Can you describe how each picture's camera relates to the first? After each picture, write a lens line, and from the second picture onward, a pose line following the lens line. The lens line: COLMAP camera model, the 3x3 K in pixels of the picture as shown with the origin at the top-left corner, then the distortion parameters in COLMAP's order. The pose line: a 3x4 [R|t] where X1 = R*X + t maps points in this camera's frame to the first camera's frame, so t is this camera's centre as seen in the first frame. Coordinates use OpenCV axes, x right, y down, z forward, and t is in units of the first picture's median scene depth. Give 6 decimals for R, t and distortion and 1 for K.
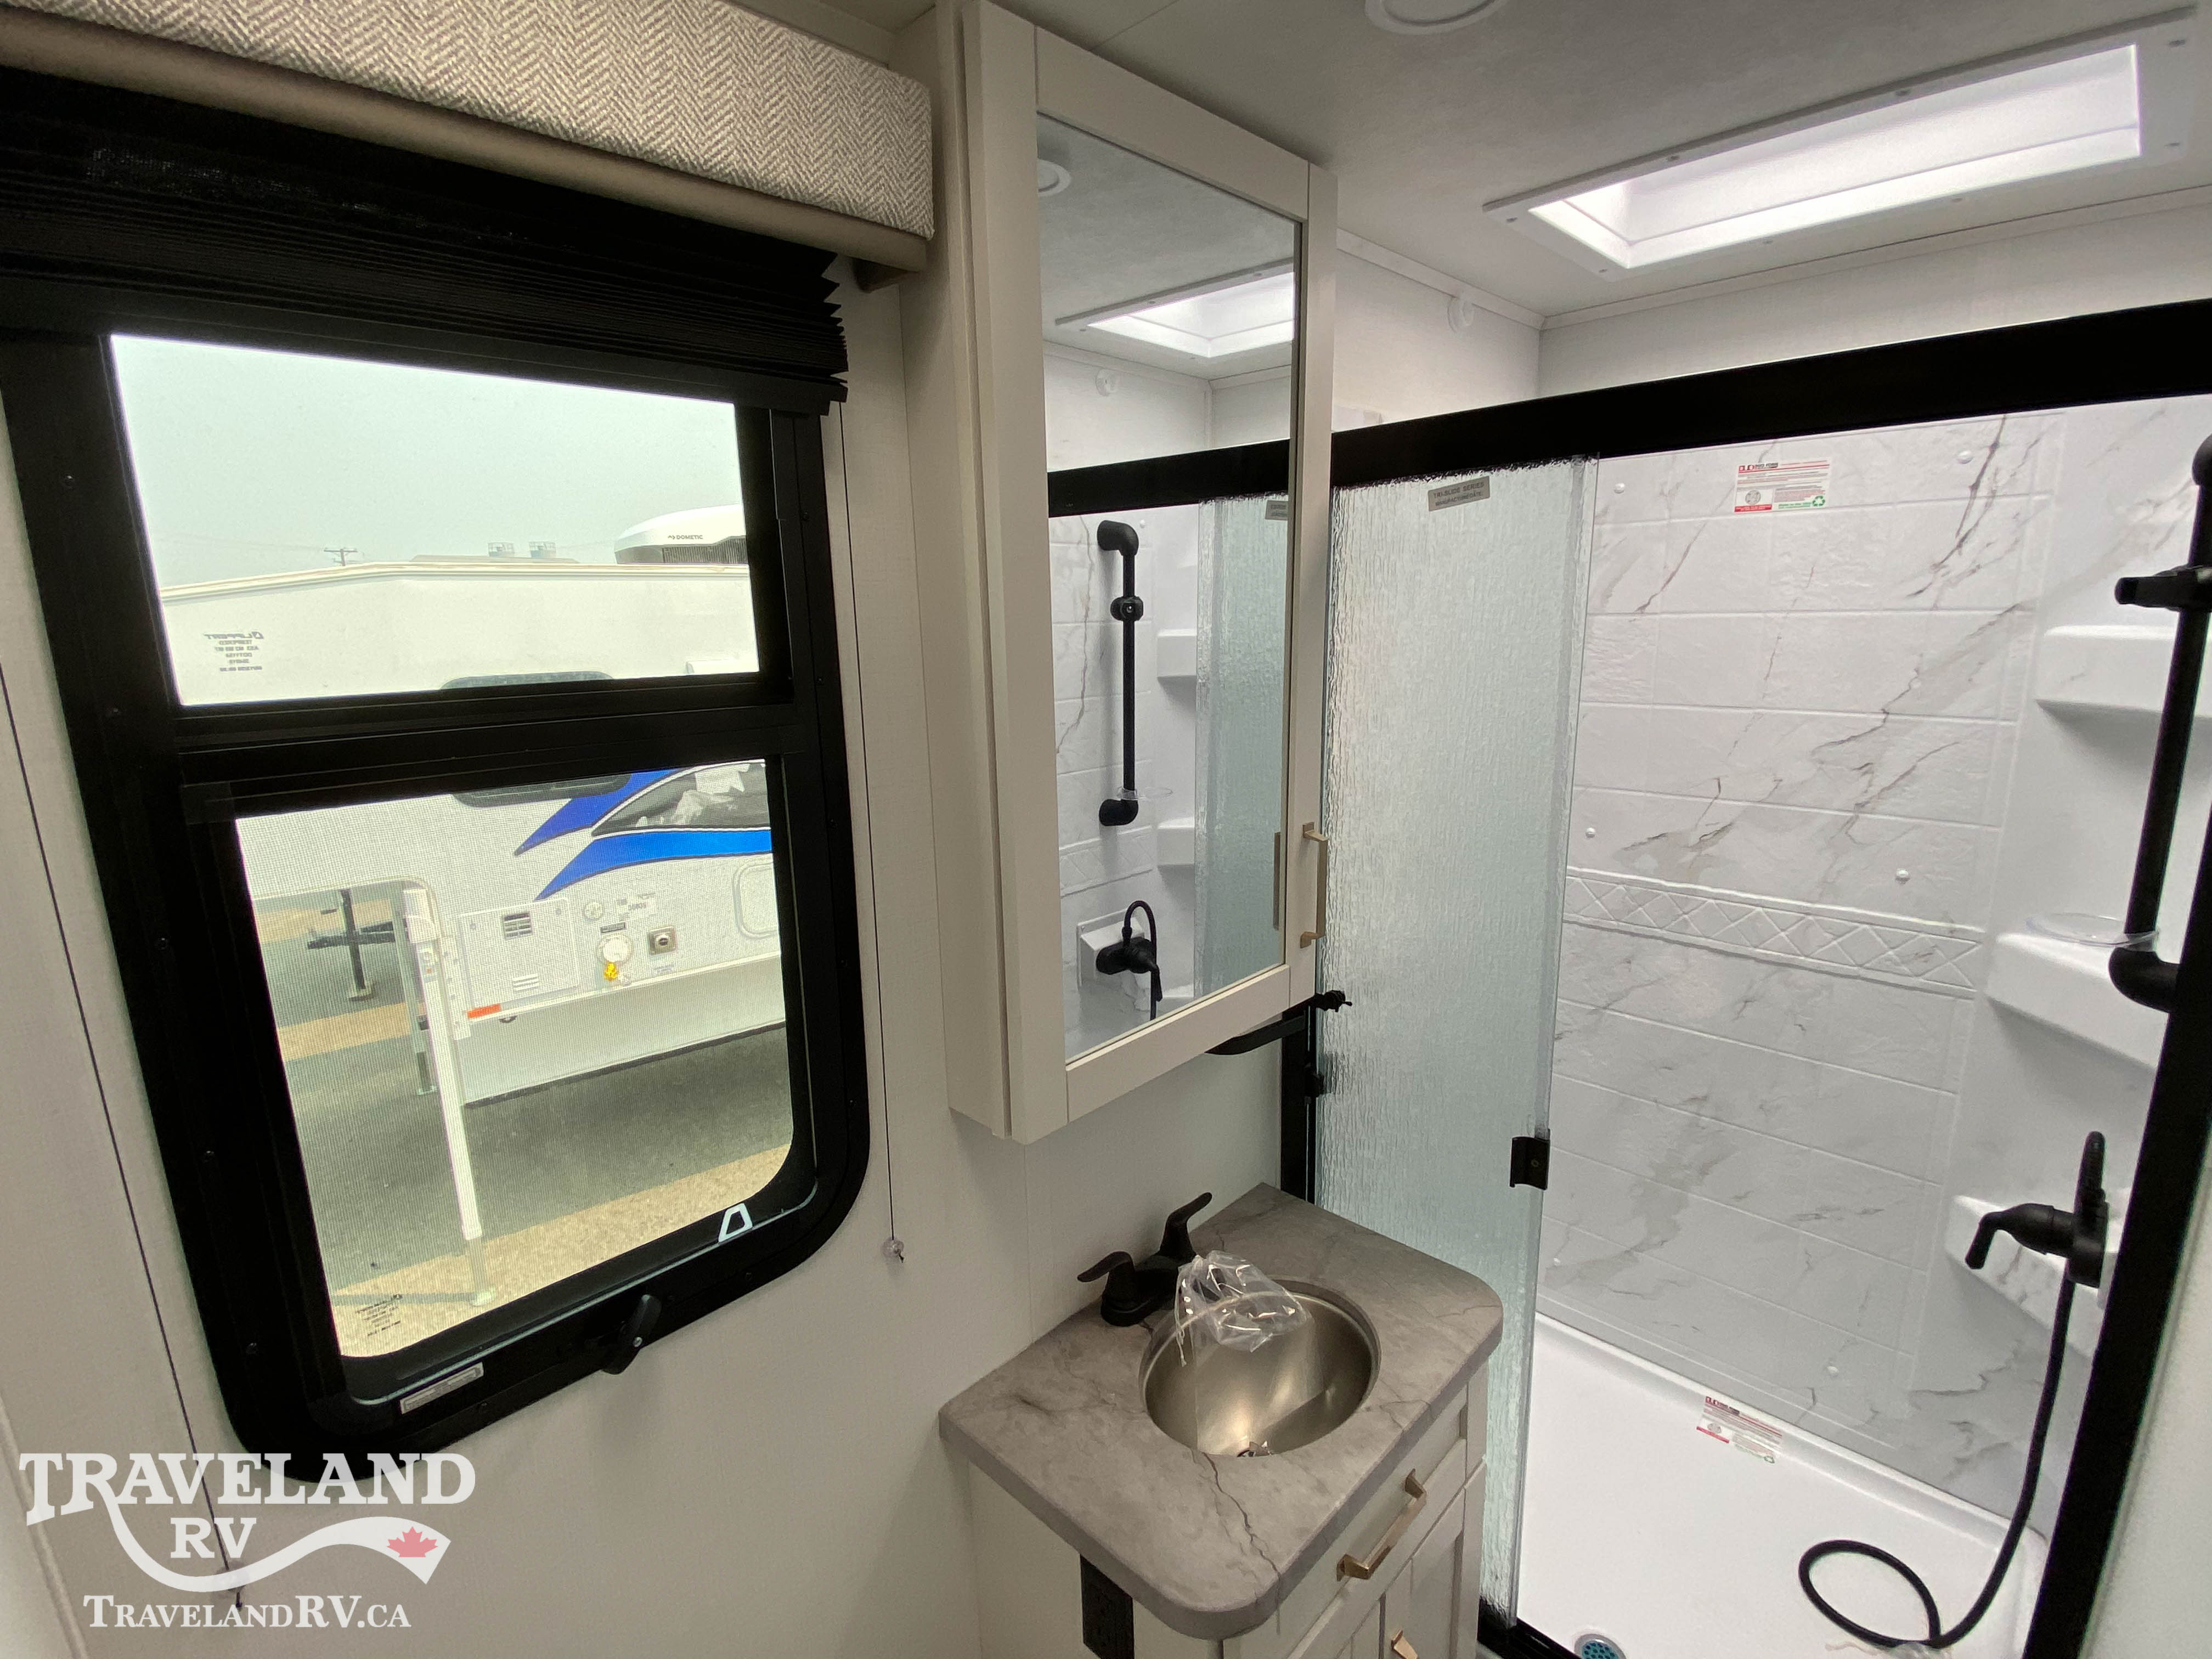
lens RADIAL K [[1018.2, 0, 1096.6], [0, 1018.2, 828.9], [0, 0, 1]] dist [0.046326, -0.040030]
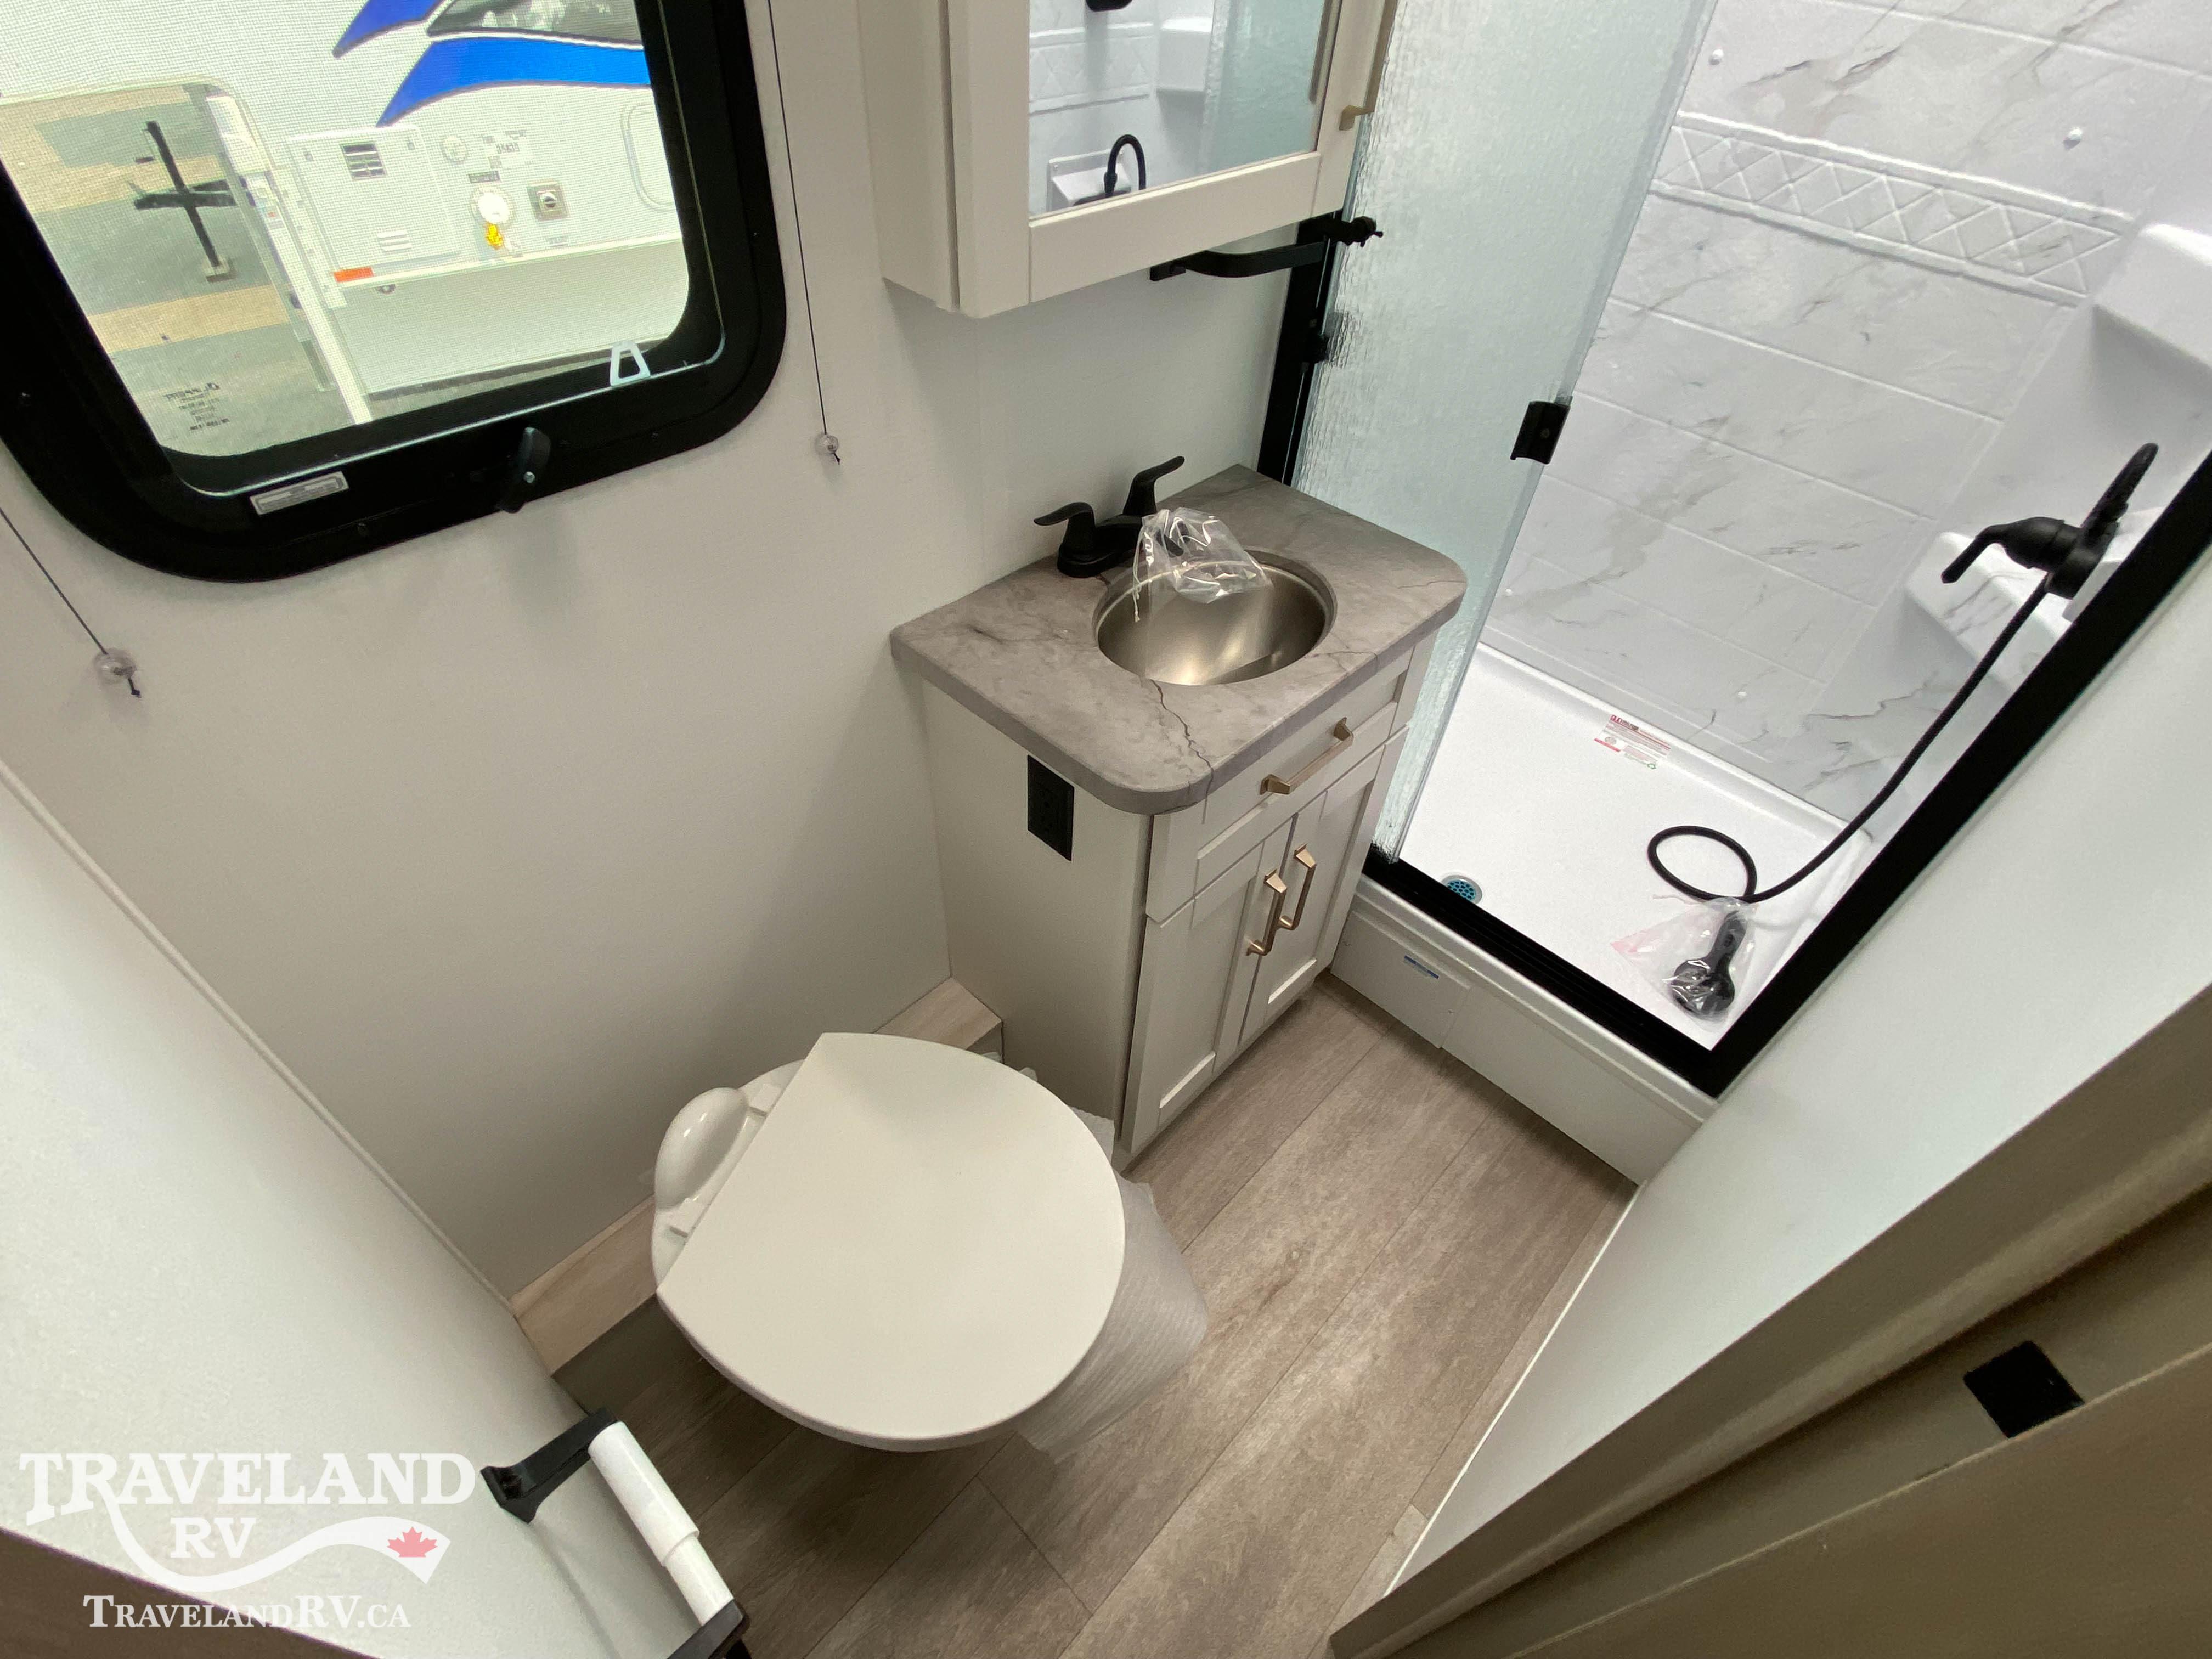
lens RADIAL K [[1023.7, 0, 1096.9], [0, 1023.7, 825.0], [0, 0, 1]] dist [0.035577, -0.029294]
pose [[0.997249, 0.051761, 0.053055, 0.002861], [-0.072379, 0.834322, 0.546506, 0.141140], [-0.015978, -0.548843, 0.835773, 0.058273]]
